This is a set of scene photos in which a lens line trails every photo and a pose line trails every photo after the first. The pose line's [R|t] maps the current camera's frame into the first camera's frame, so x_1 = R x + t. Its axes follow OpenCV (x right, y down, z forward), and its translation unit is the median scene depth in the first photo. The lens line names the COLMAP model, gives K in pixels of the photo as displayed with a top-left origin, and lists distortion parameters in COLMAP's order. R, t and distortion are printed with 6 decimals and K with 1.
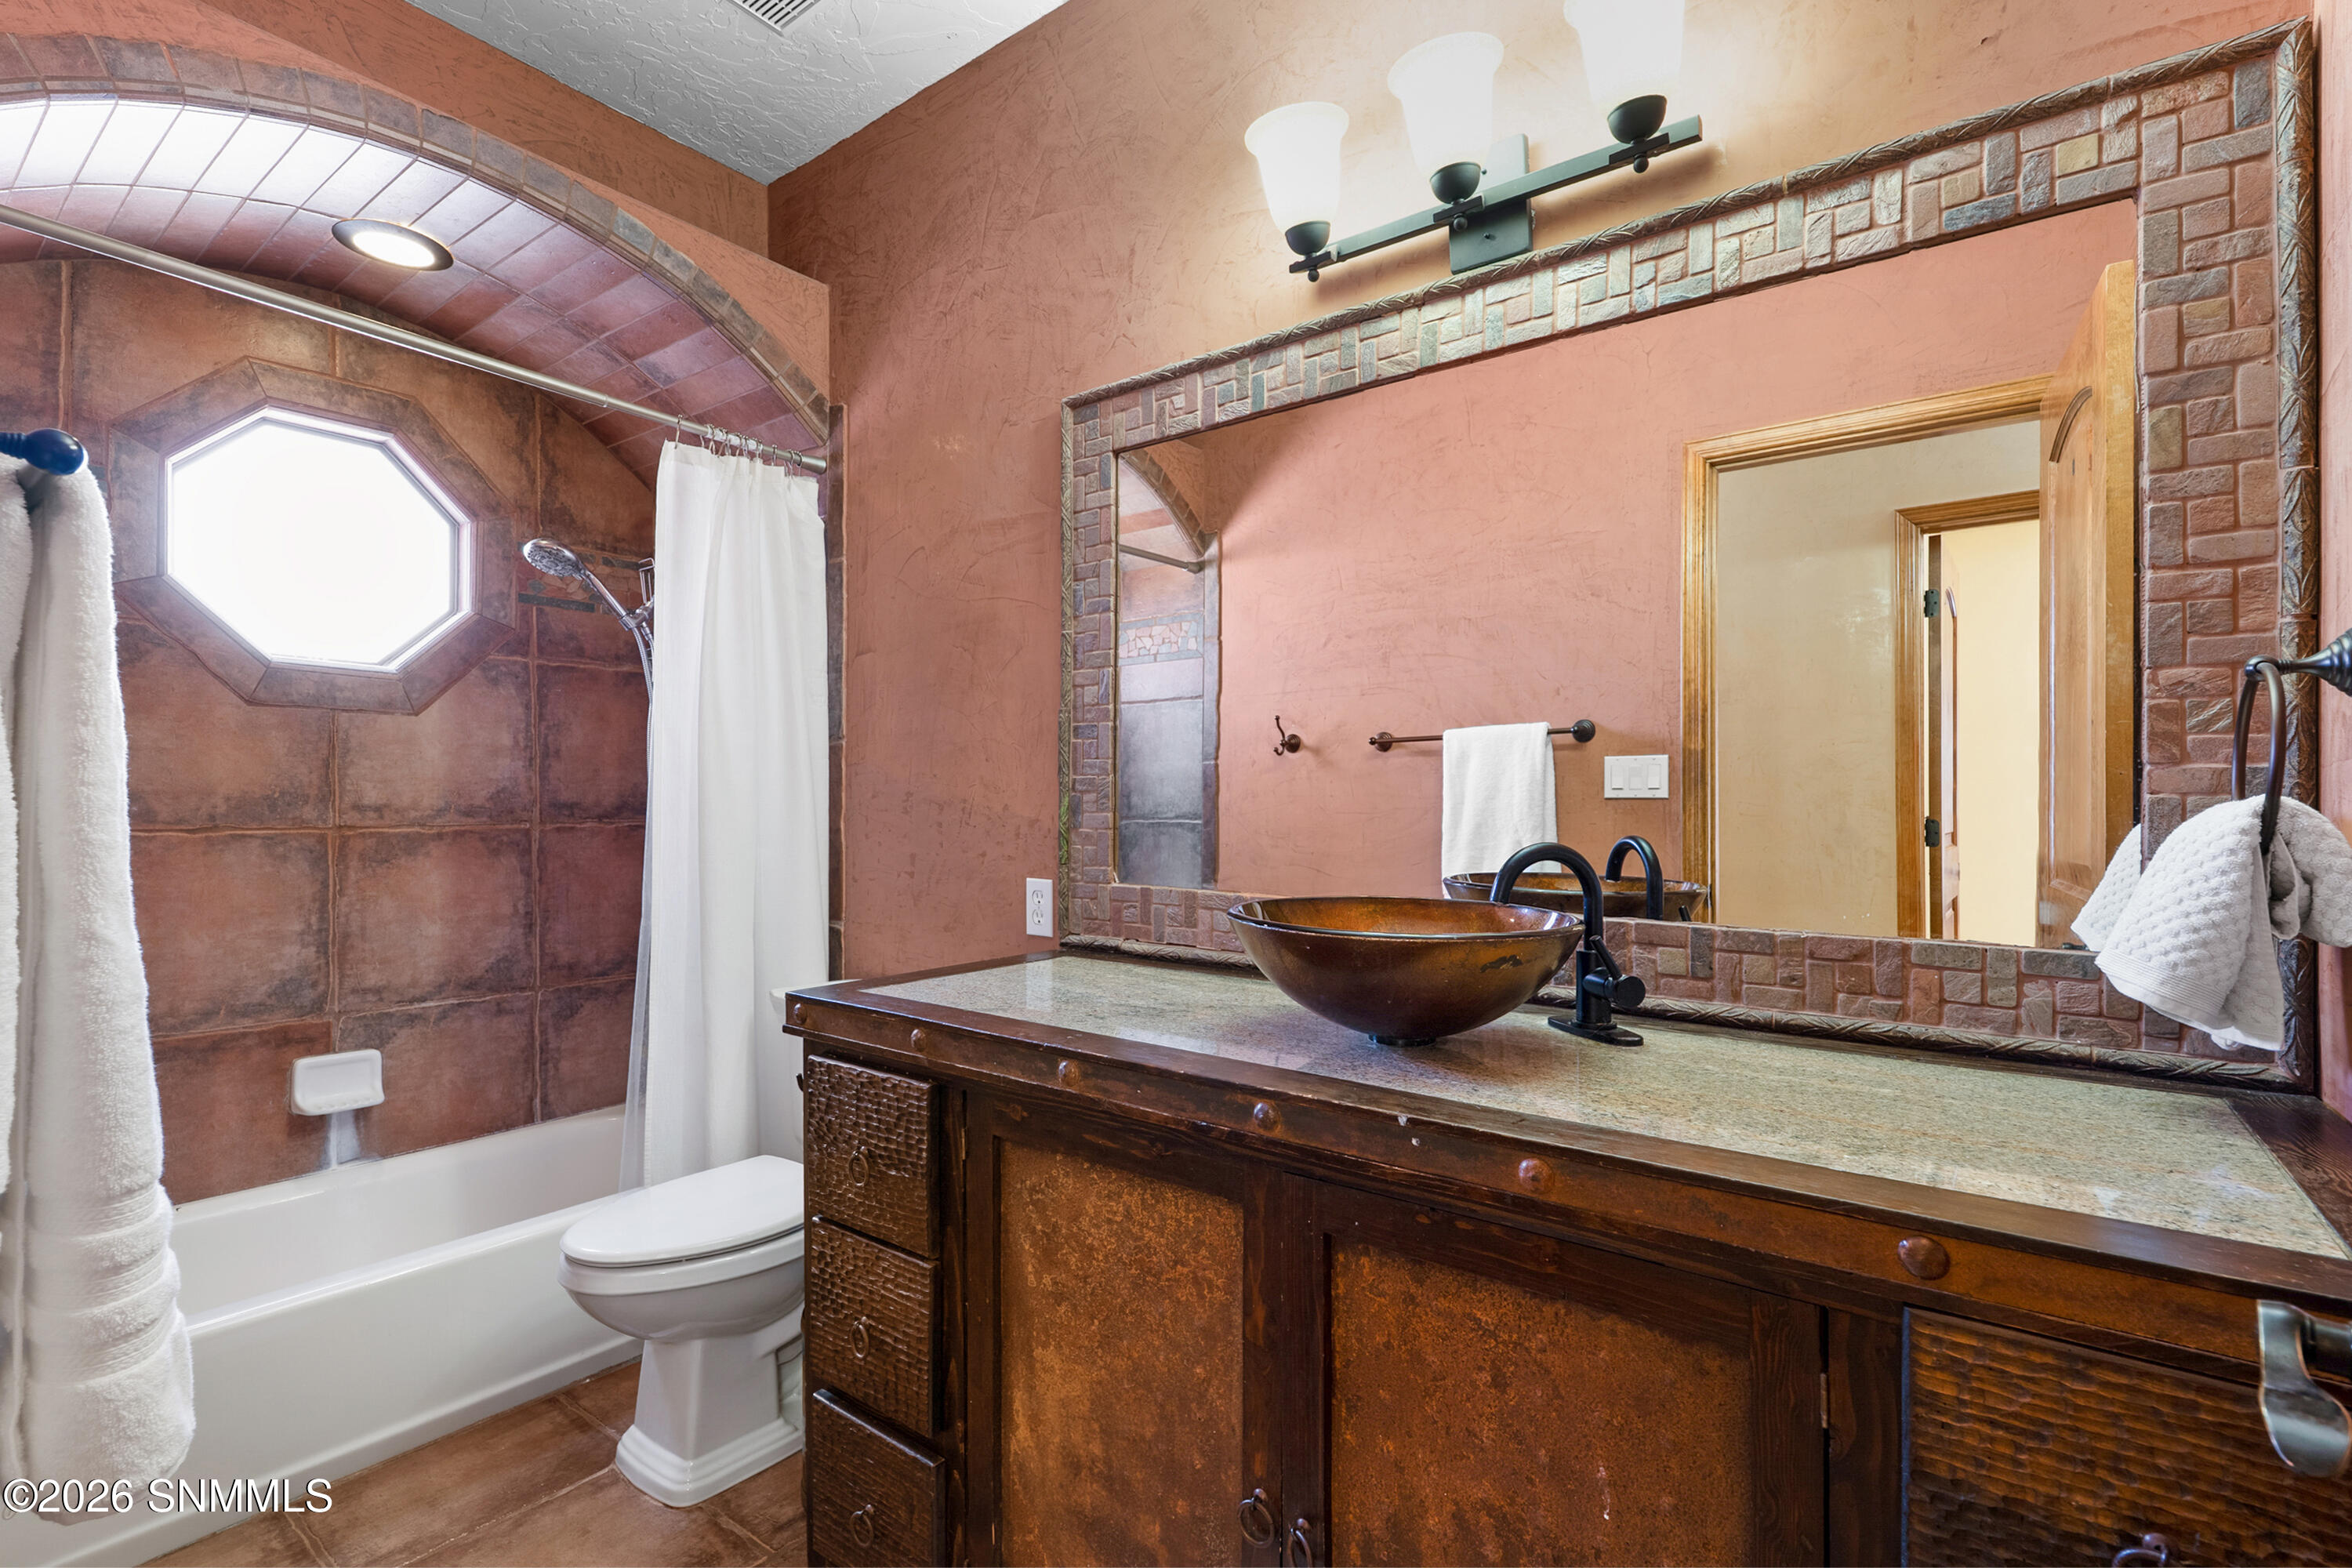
lens RADIAL K [[1070.1, 0, 1178.8], [0, 1070.1, 801.8], [0, 0, 1]] dist [-0.000541, 0.000045]
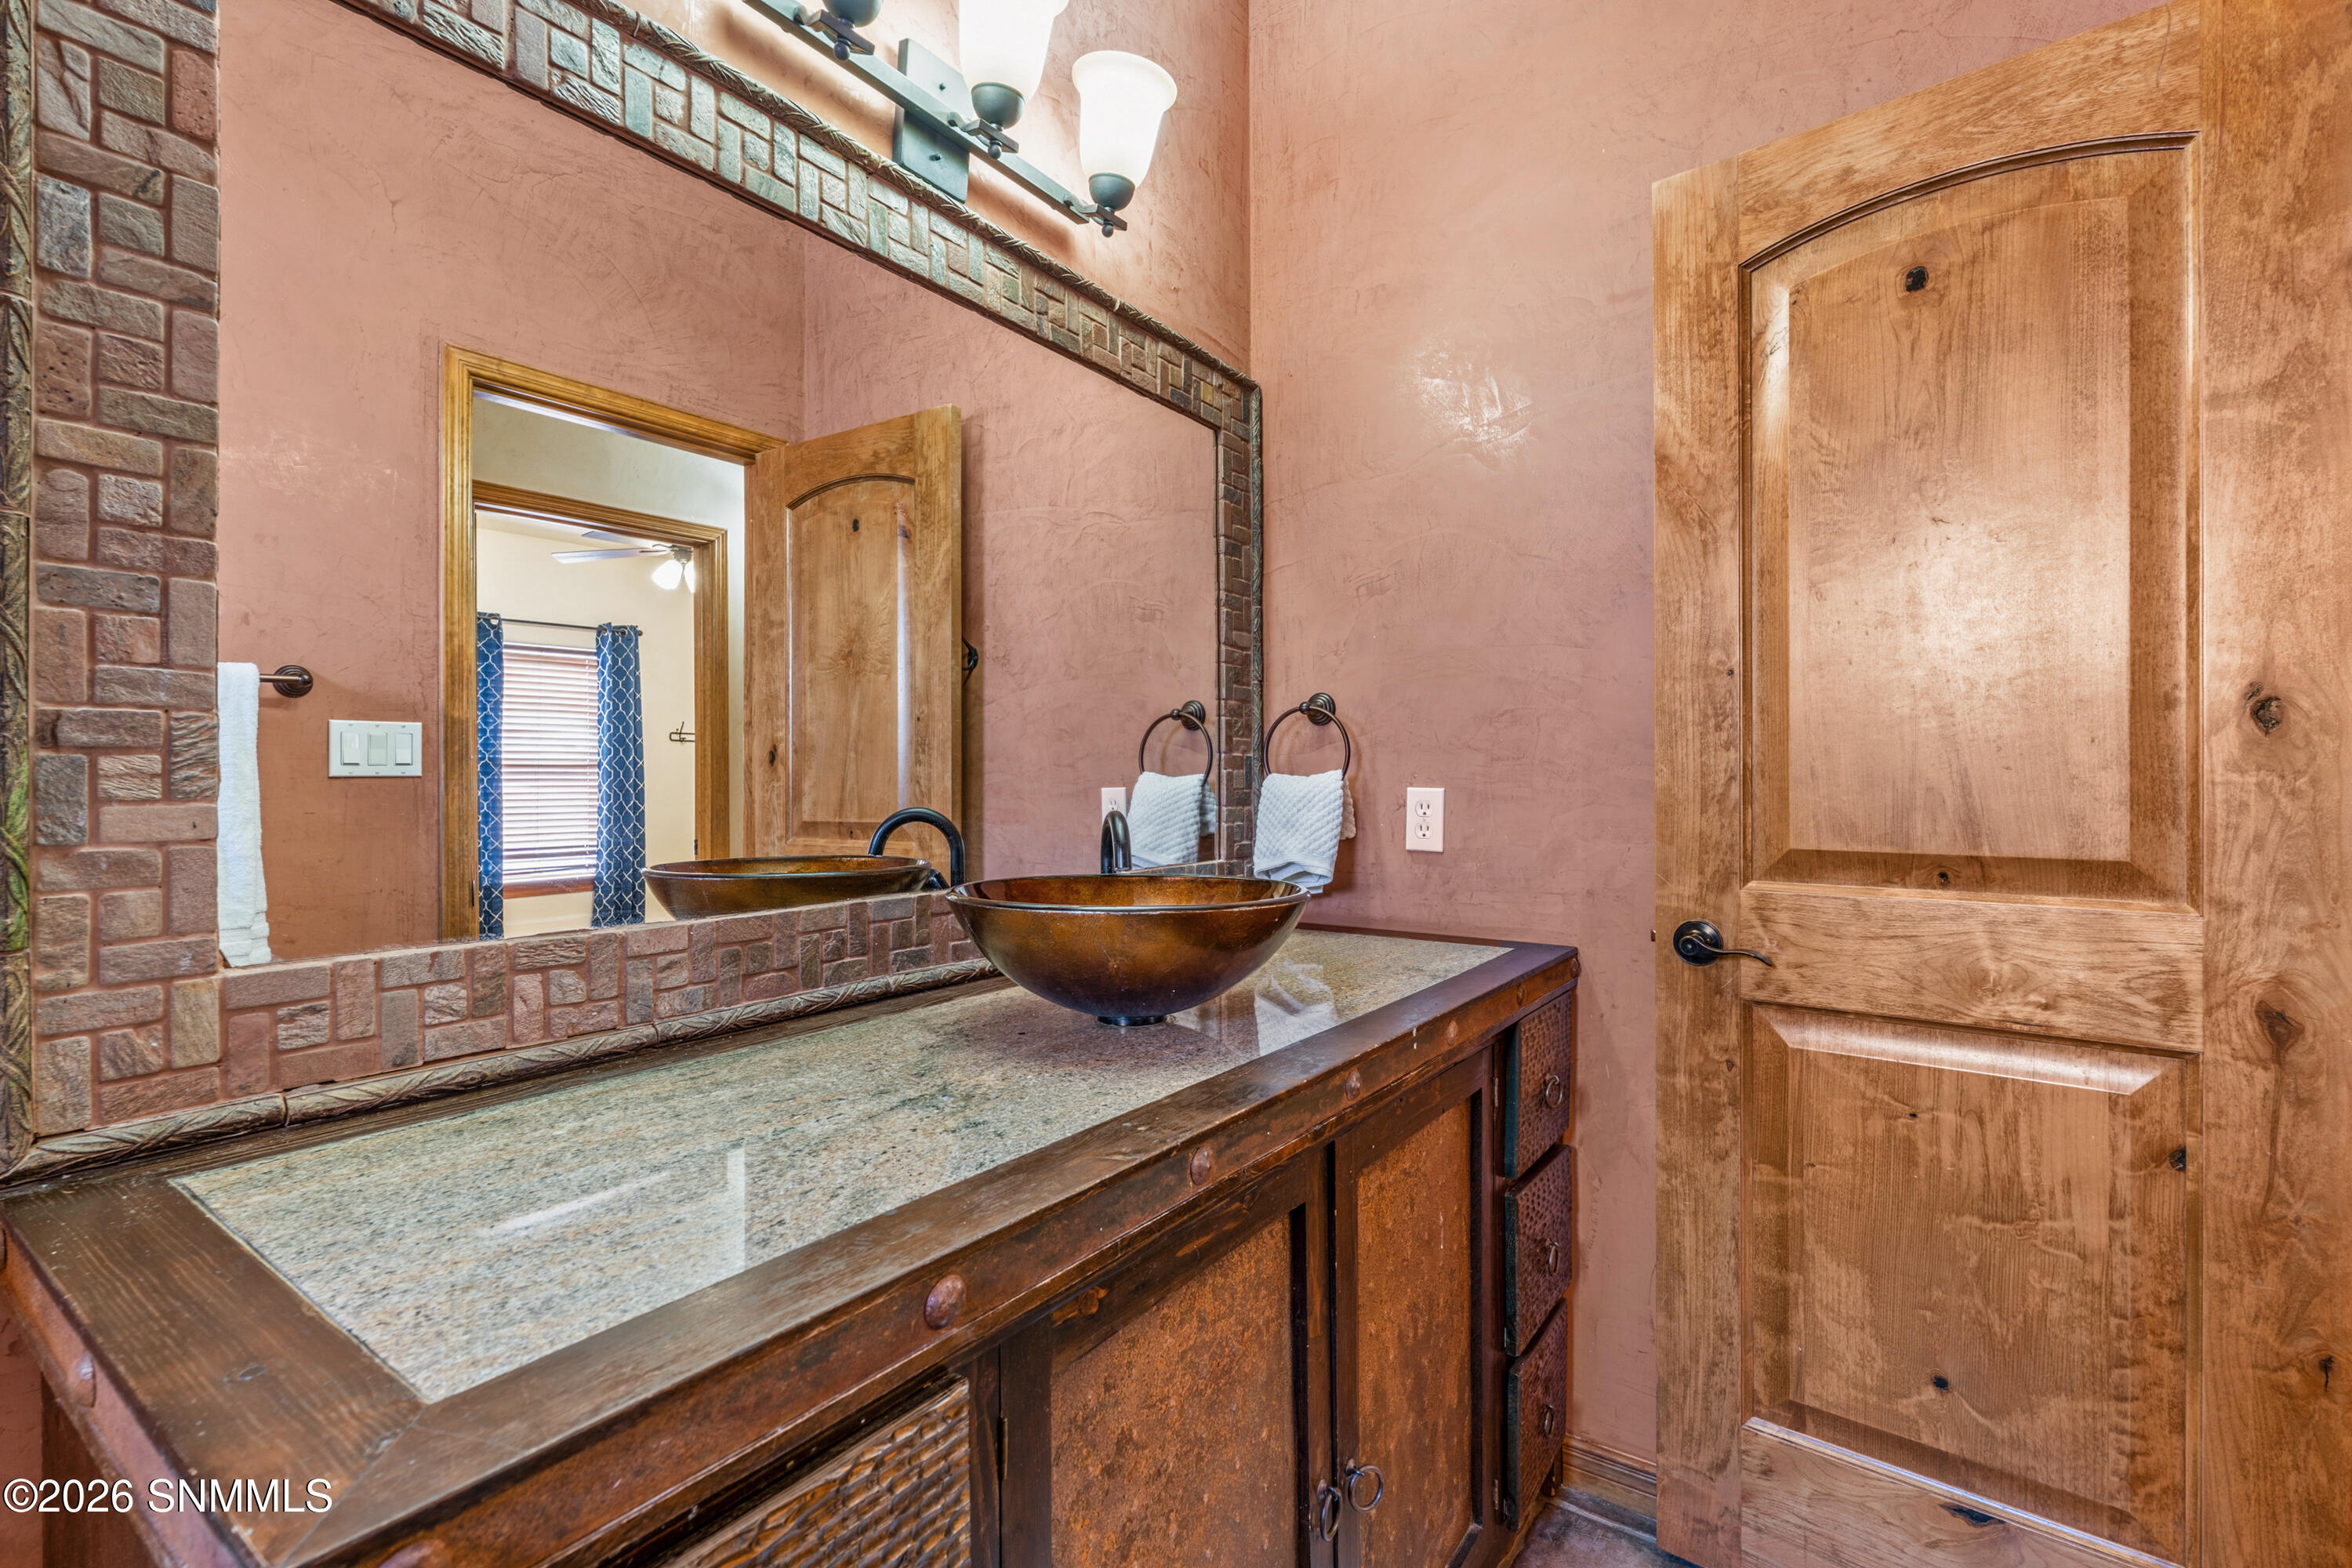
lens RADIAL K [[1072.4, 0, 1176.0], [0, 1072.4, 784.0], [0, 0, 1]] dist [-0.030052, 0.000056]
pose [[-0.042721, -0.002753, 0.999083, -0.625122], [0.004745, 0.999984, 0.002958, 0.004653], [-0.999076, 0.004867, -0.042707, 0.834478]]
